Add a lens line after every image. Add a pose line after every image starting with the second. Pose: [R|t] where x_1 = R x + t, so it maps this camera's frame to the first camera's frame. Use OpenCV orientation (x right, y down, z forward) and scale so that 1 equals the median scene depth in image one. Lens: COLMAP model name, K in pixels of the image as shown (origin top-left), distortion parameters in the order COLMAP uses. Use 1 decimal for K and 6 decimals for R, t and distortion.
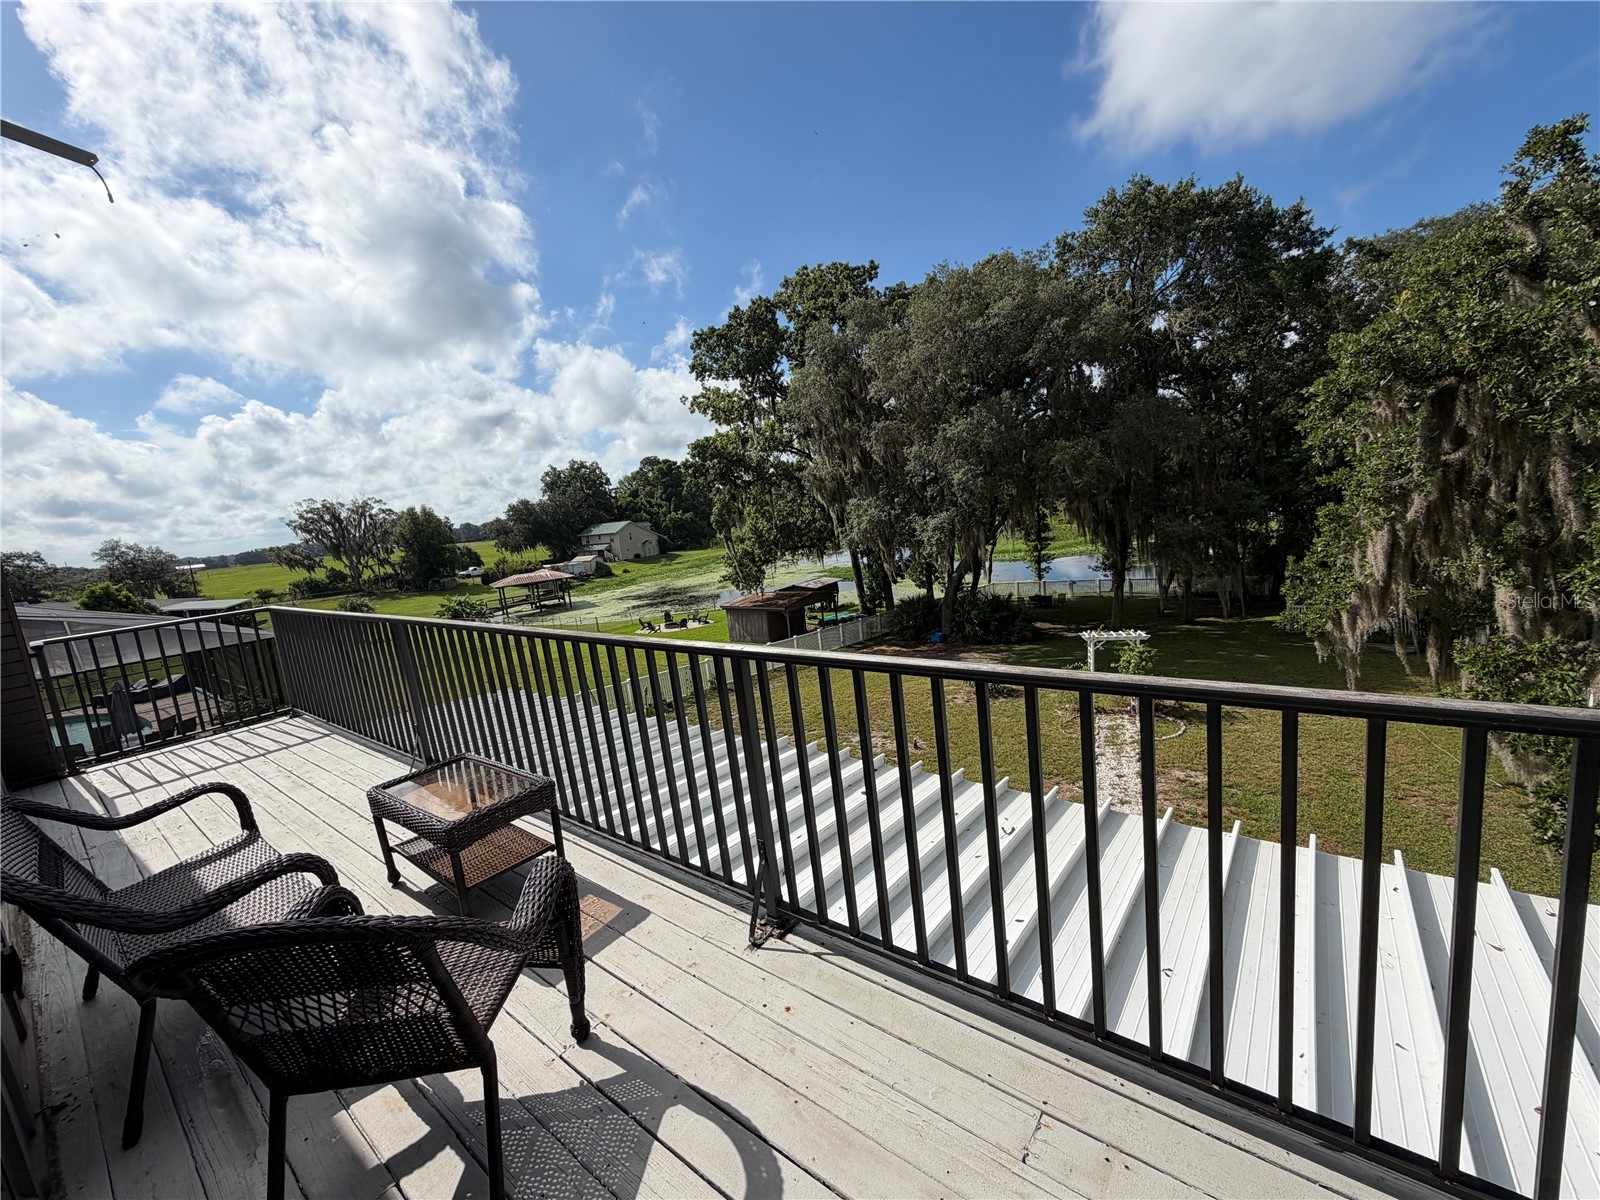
lens RADIAL K [[630.0, 0, 798.7], [0, 630.0, 598.8], [0, 0, 1]] dist [-0.002077, 0.000053]
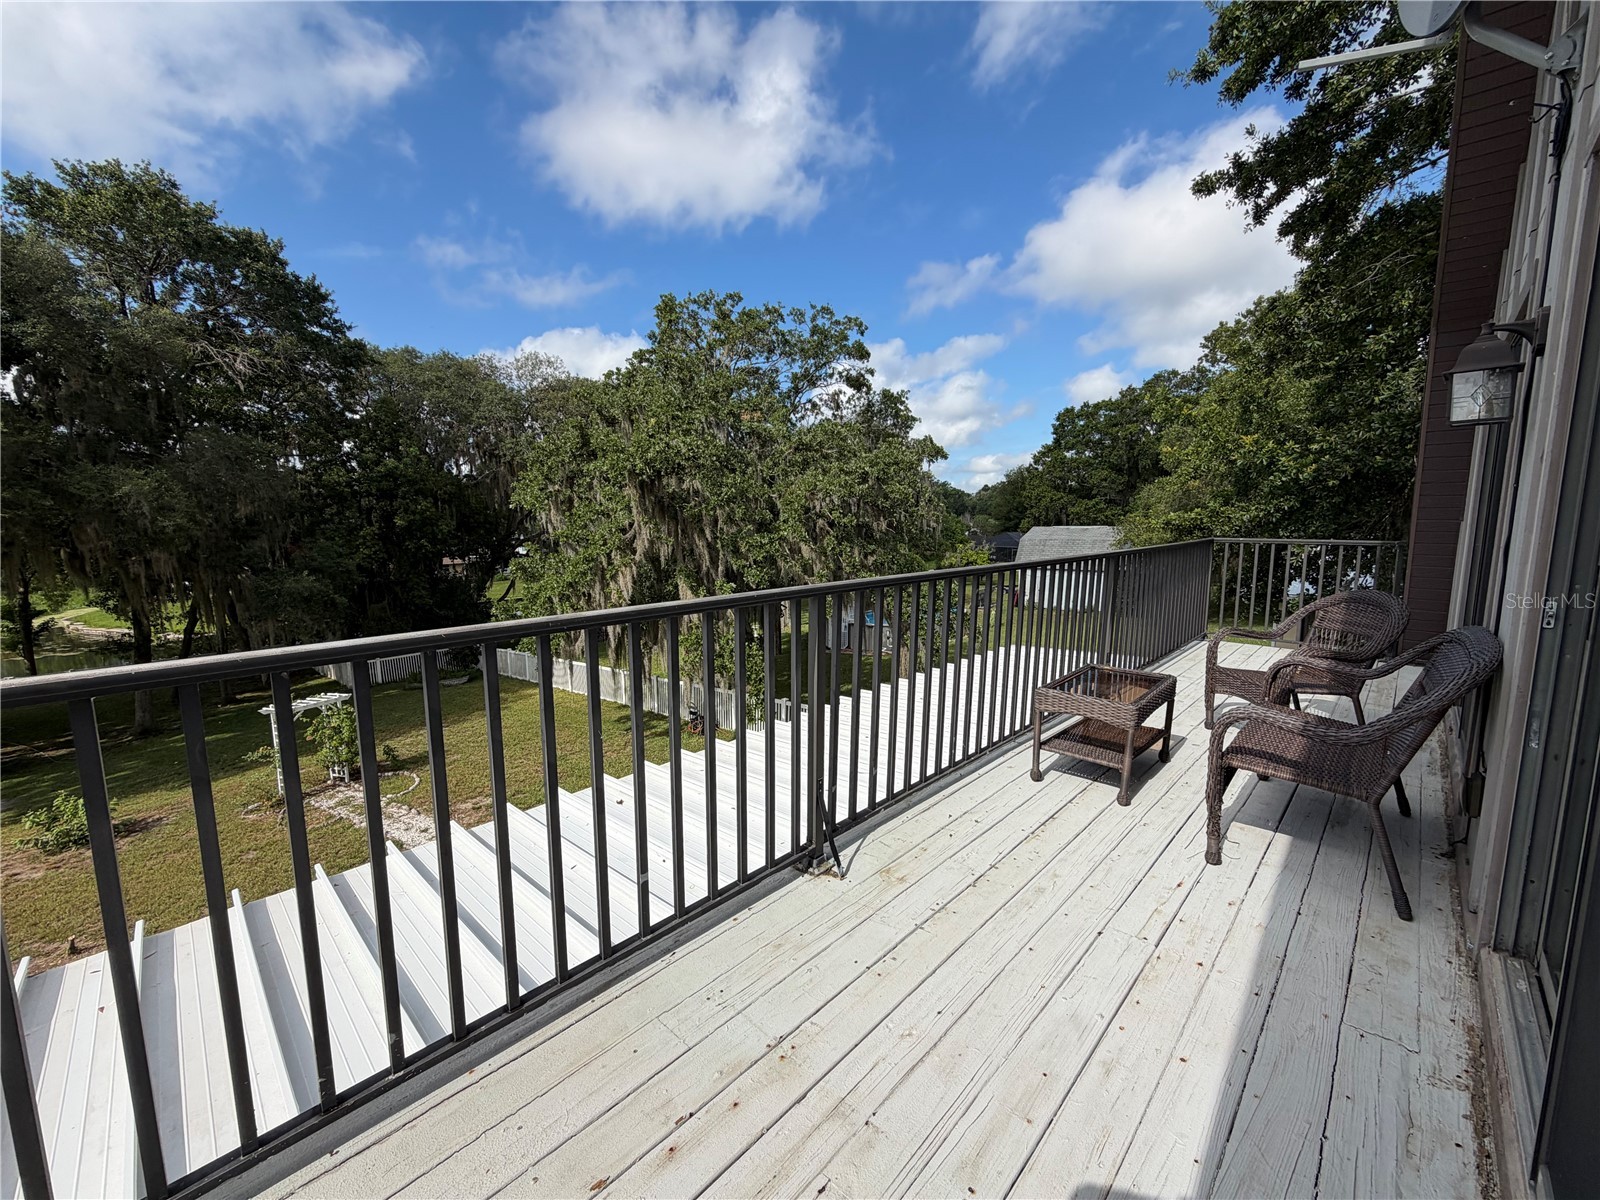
lens RADIAL K [[630.0, 0, 798.7], [0, 630.0, 598.8], [0, 0, 1]] dist [-0.002077, 0.000053]
pose [[0.109369, -0.028976, 0.993579, -0.098797], [0.147501, 0.988982, 0.012605, 0.002121], [-0.982996, 0.145175, 0.112438, 0.080211]]
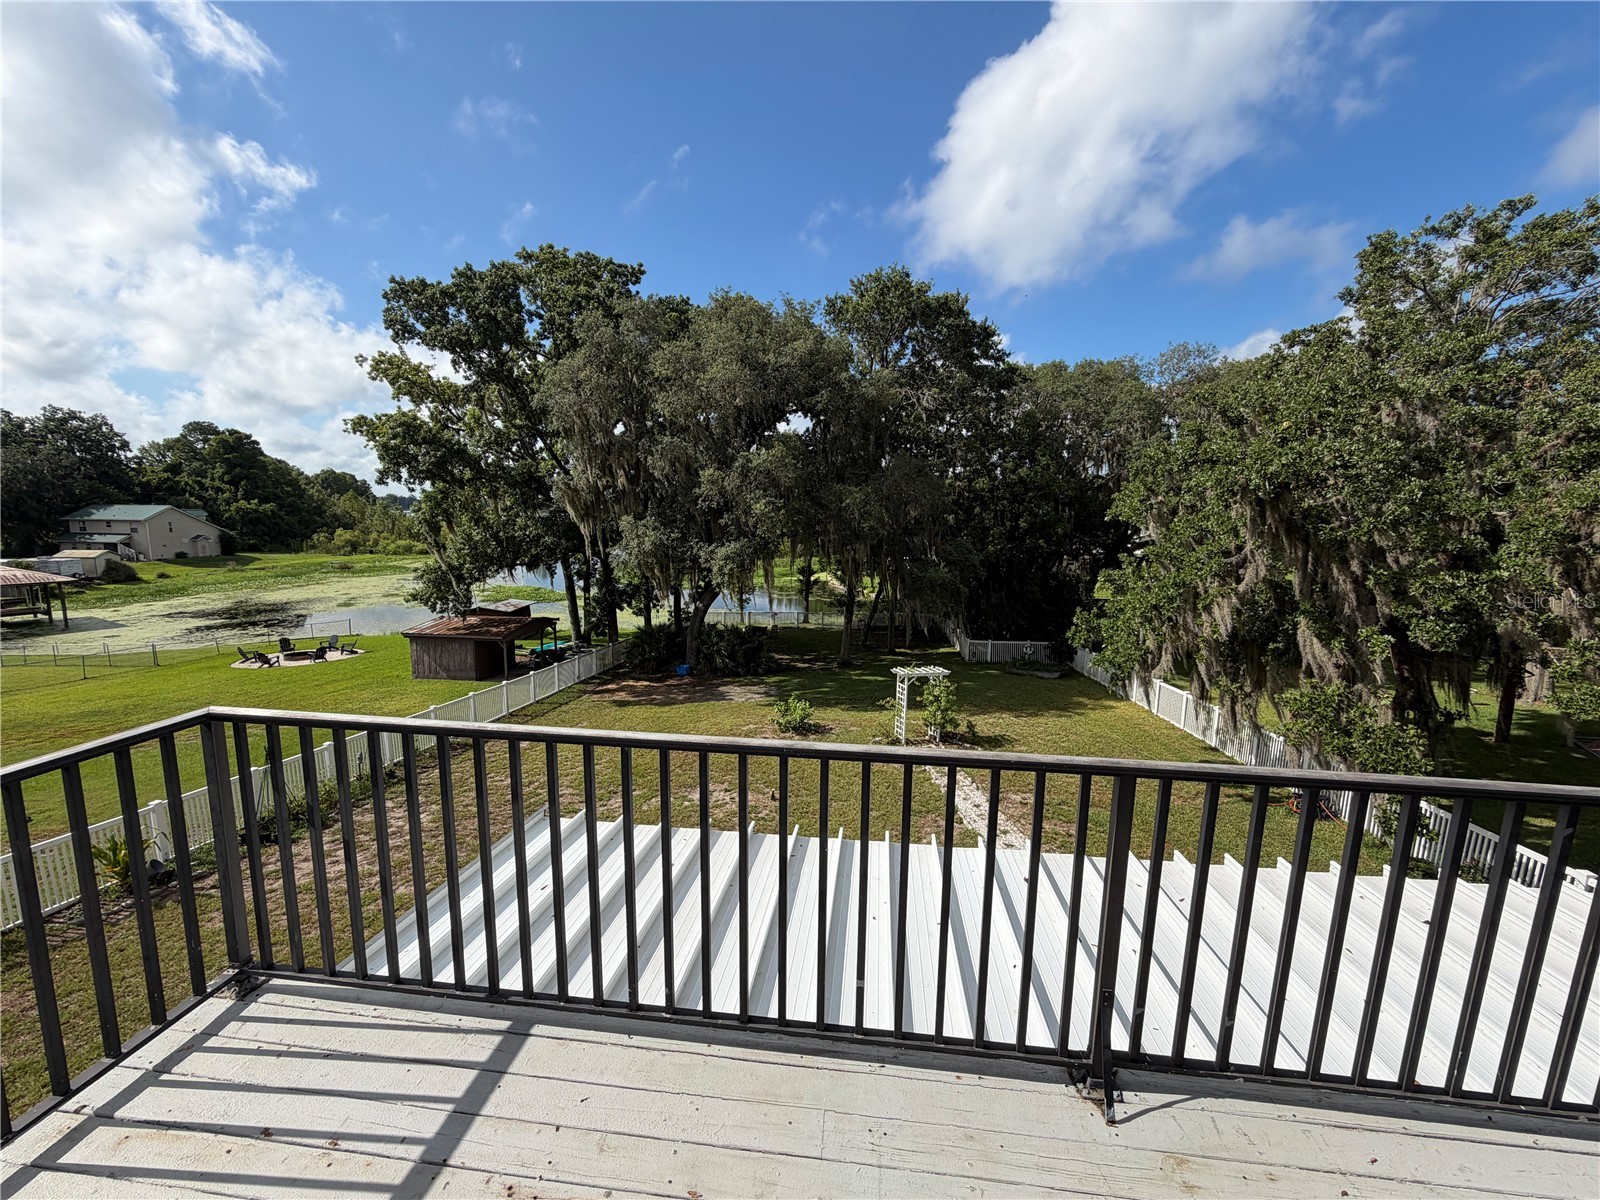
lens RADIAL K [[630.0, 0, 798.7], [0, 630.0, 598.8], [0, 0, 1]] dist [-0.002077, 0.000053]
pose [[0.851100, 0.041644, 0.523350, -0.091939], [-0.021443, 0.998775, -0.044603, -0.004992], [-0.524566, 0.026740, 0.850950, 0.064667]]
